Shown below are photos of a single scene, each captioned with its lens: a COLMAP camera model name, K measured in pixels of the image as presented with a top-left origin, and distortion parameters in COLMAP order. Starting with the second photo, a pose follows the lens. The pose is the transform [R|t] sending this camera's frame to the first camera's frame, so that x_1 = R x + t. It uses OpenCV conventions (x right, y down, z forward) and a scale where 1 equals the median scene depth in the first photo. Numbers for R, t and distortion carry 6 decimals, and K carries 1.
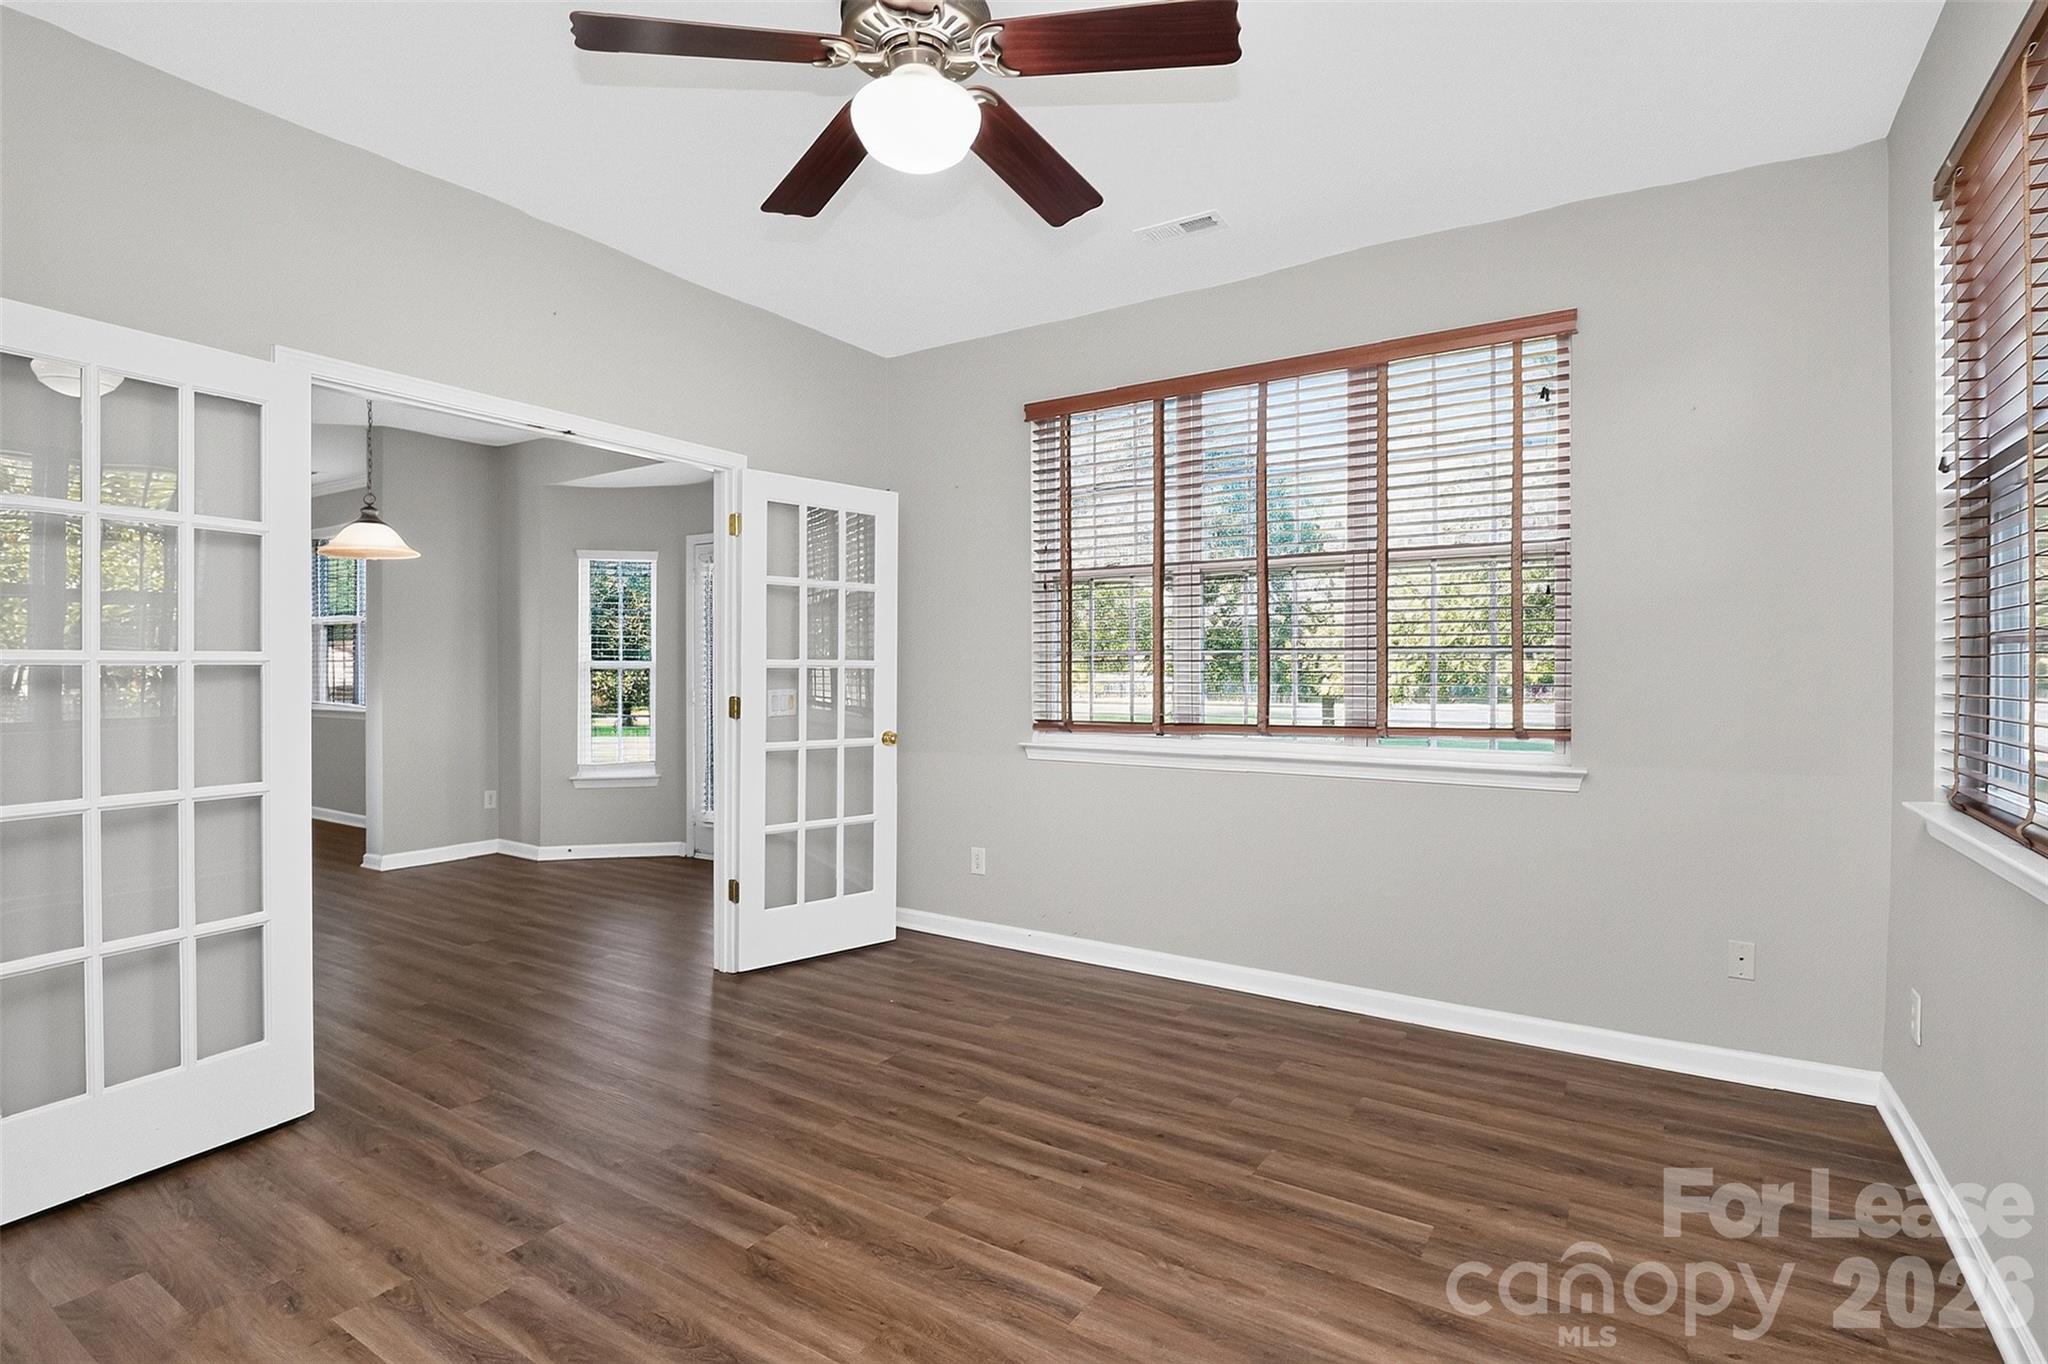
lens RADIAL K [[983.0, 0, 1023.2], [0, 983.0, 672.6], [0, 0, 1]] dist [-0.000718, -0.000048]
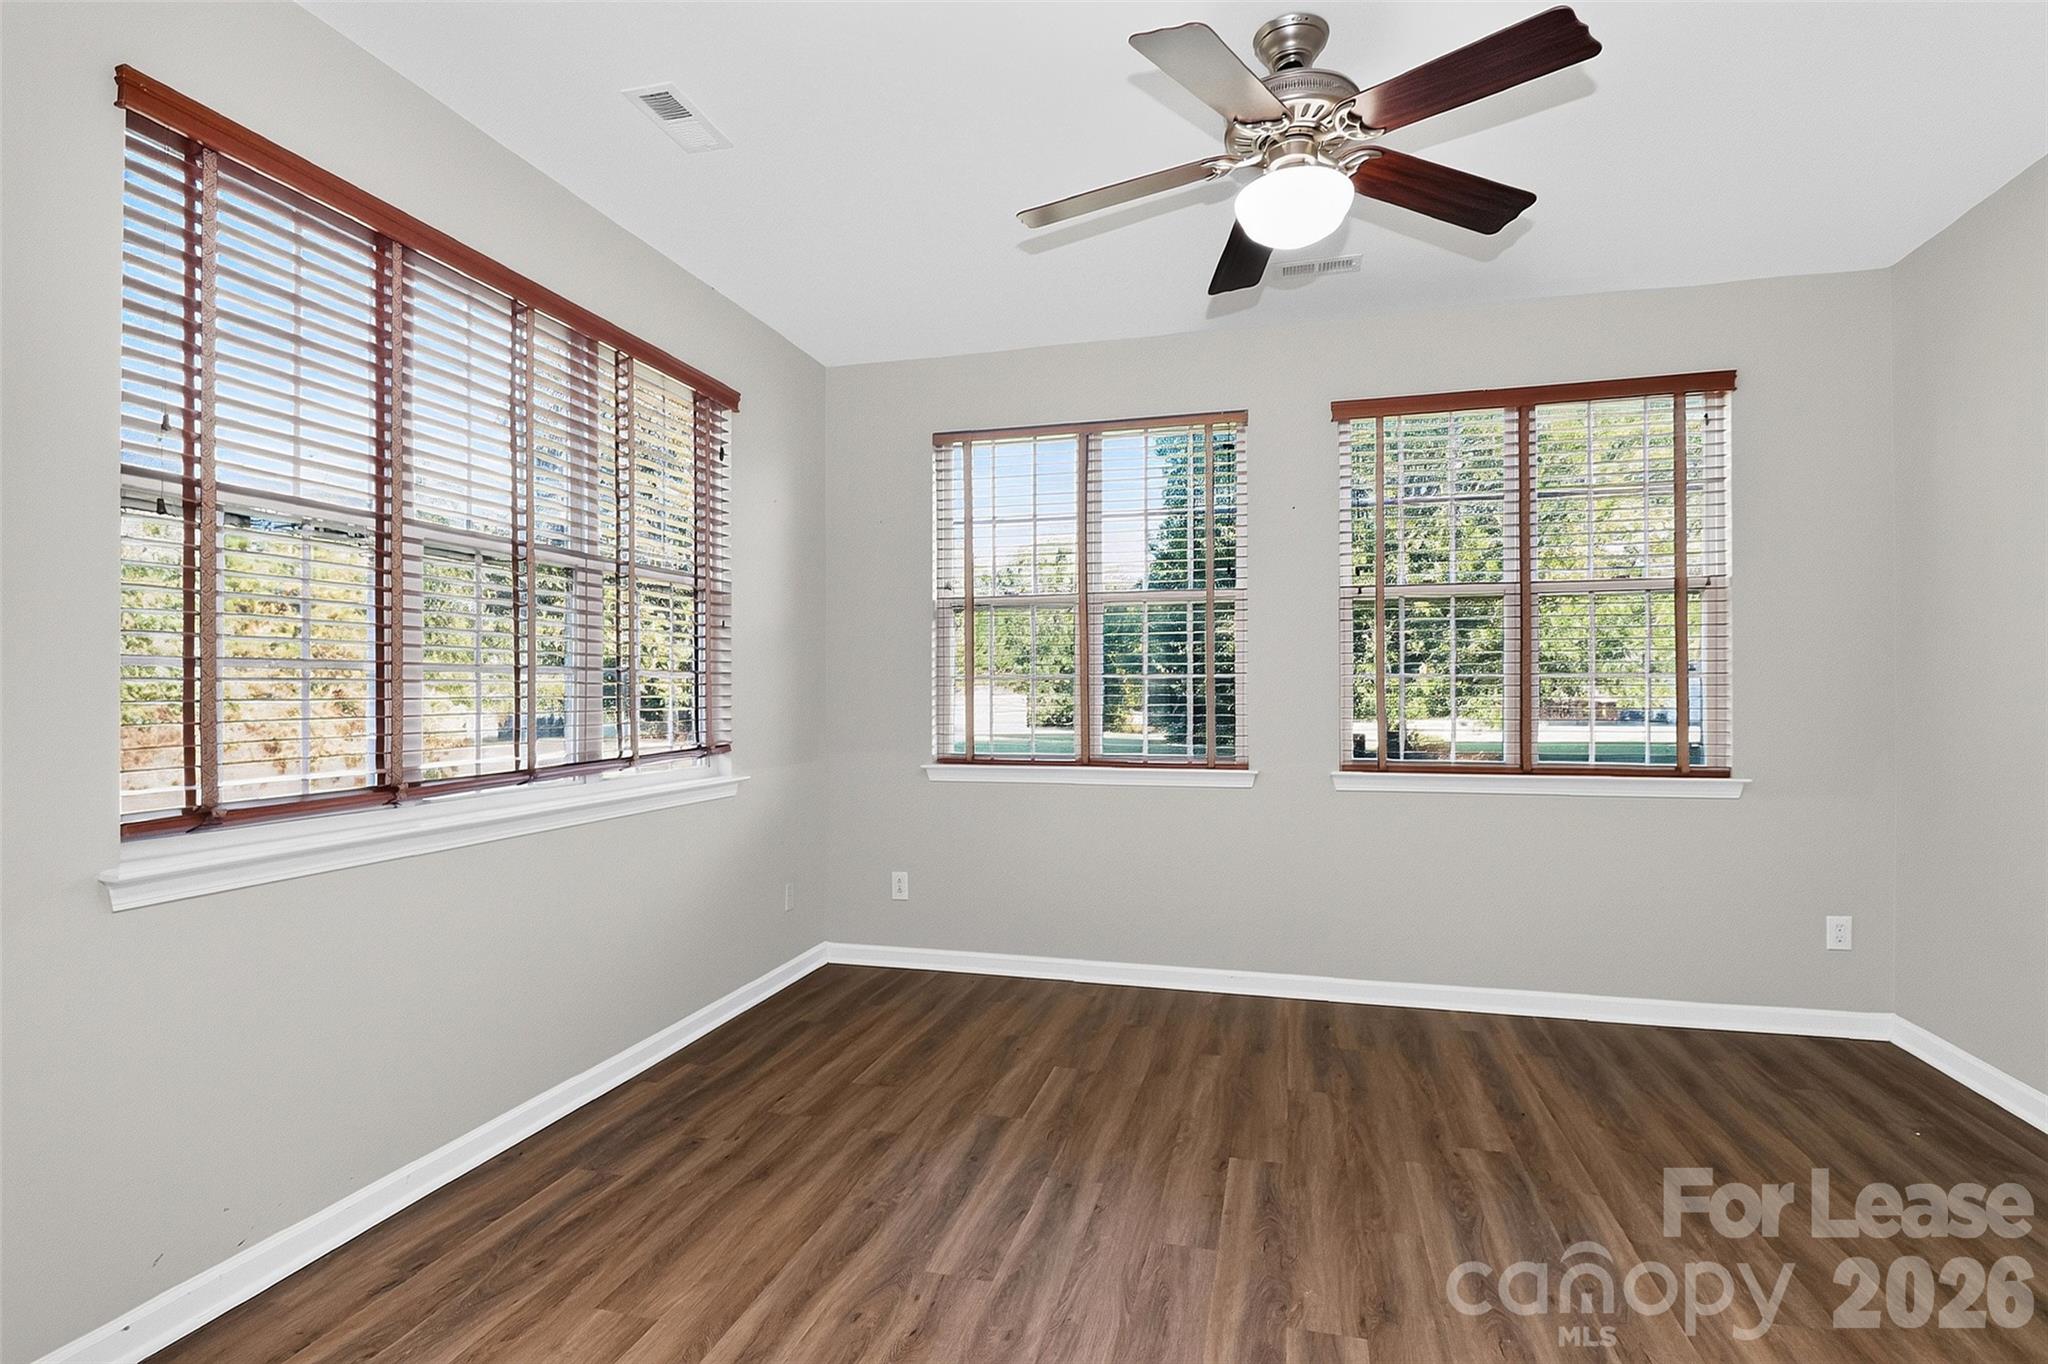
lens RADIAL K [[983.0, 0, 1024.2], [0, 983.0, 690.8], [0, 0, 1]] dist [-0.000718, -0.000048]
pose [[-0.299326, 0.000202, 0.954151, -0.782649], [0.002534, 0.999997, 0.000583, -0.007388], [-0.954148, 0.002592, -0.299325, 1.171850]]
